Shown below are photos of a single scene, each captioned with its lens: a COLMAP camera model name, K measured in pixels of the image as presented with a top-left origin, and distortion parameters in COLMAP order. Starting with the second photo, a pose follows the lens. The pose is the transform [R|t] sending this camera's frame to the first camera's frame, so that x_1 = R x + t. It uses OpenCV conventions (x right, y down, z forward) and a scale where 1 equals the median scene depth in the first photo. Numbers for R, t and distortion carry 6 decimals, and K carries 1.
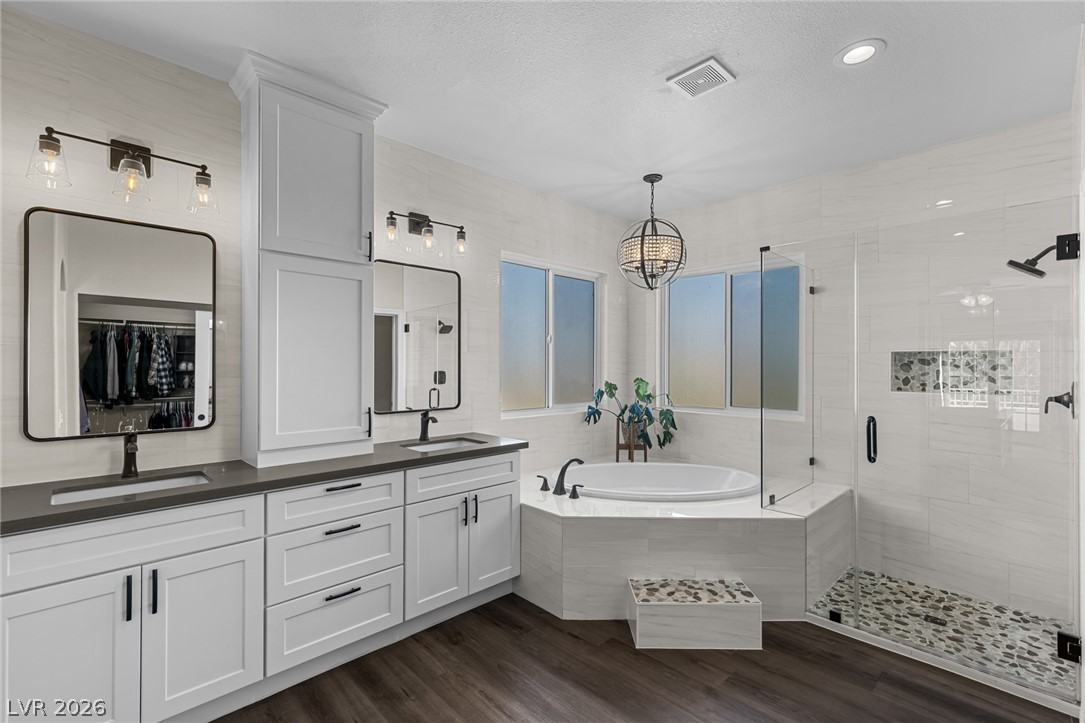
lens RADIAL K [[484.6, 0, 536.1], [0, 484.6, 362.1], [0, 0, 1]] dist [0.003183, -0.000060]
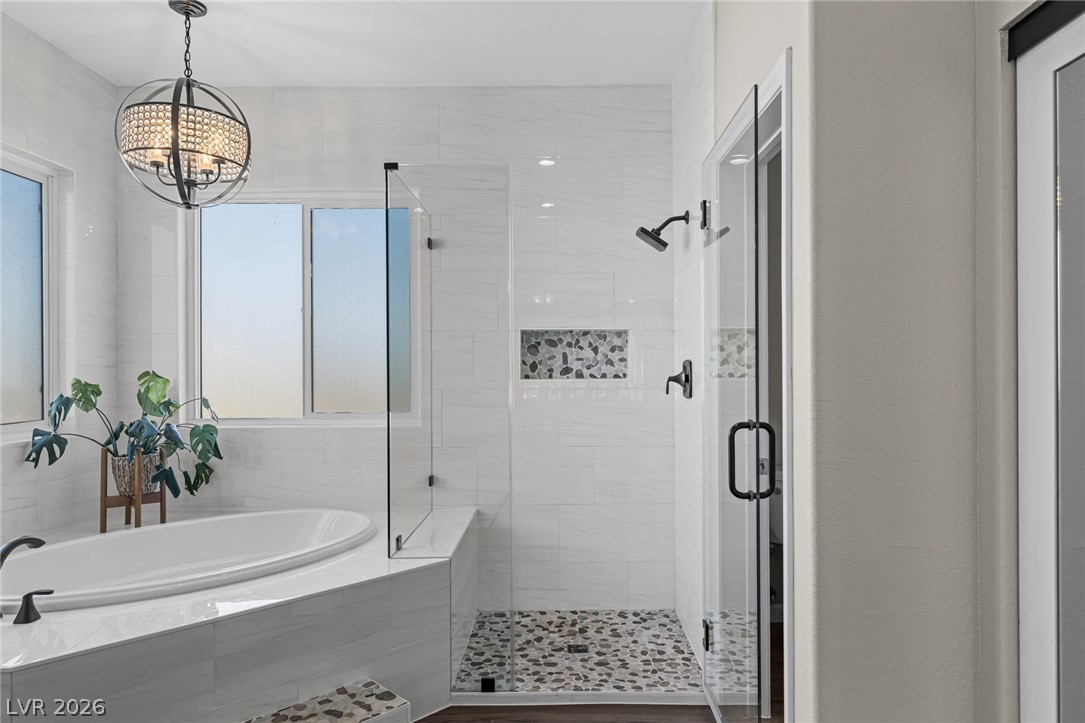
lens RADIAL K [[695.7, 0, 549.6], [0, 695.7, 366.9], [0, 0, 1]] dist [0.002715, 0.003539]
pose [[0.686869, -0.005298, 0.726762, -0.068875], [0.002625, 0.999985, 0.004808, 0.035173], [-0.726776, -0.001395, 0.686873, 0.184525]]
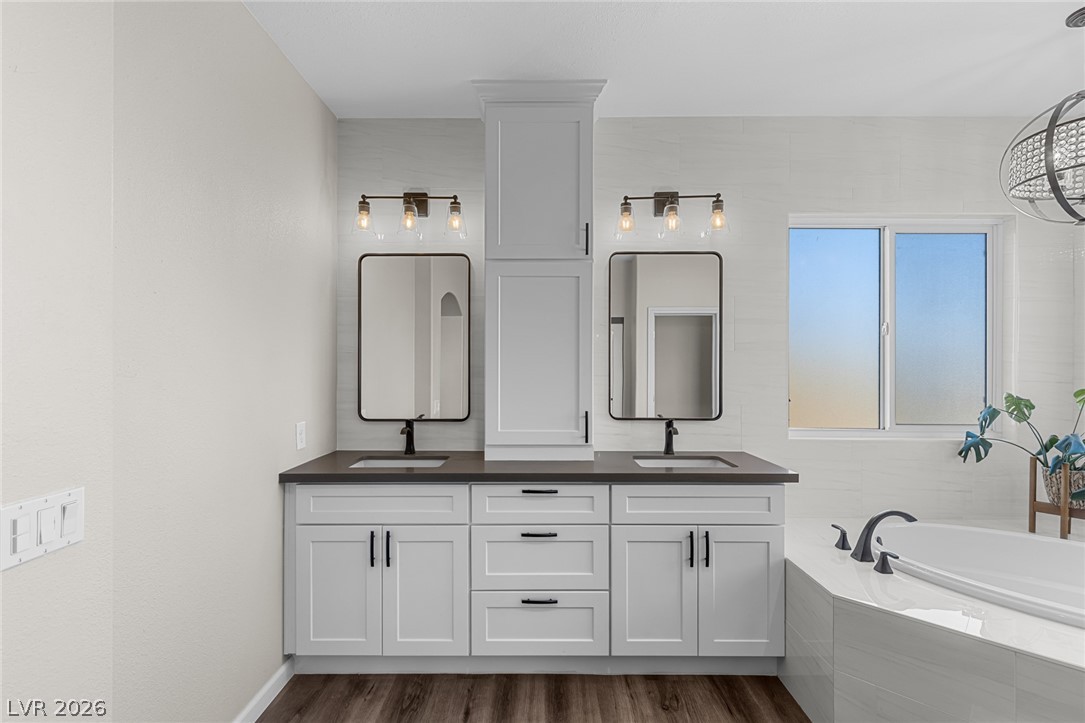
lens RADIAL K [[484.6, 0, 542.3], [0, 484.6, 368.4], [0, 0, 1]] dist [0.003183, -0.000060]
pose [[0.717543, -0.000600, -0.696514, 0.218741], [0.003276, 0.999991, 0.002514, 0.007173], [0.696507, -0.004086, 0.717539, 0.240059]]
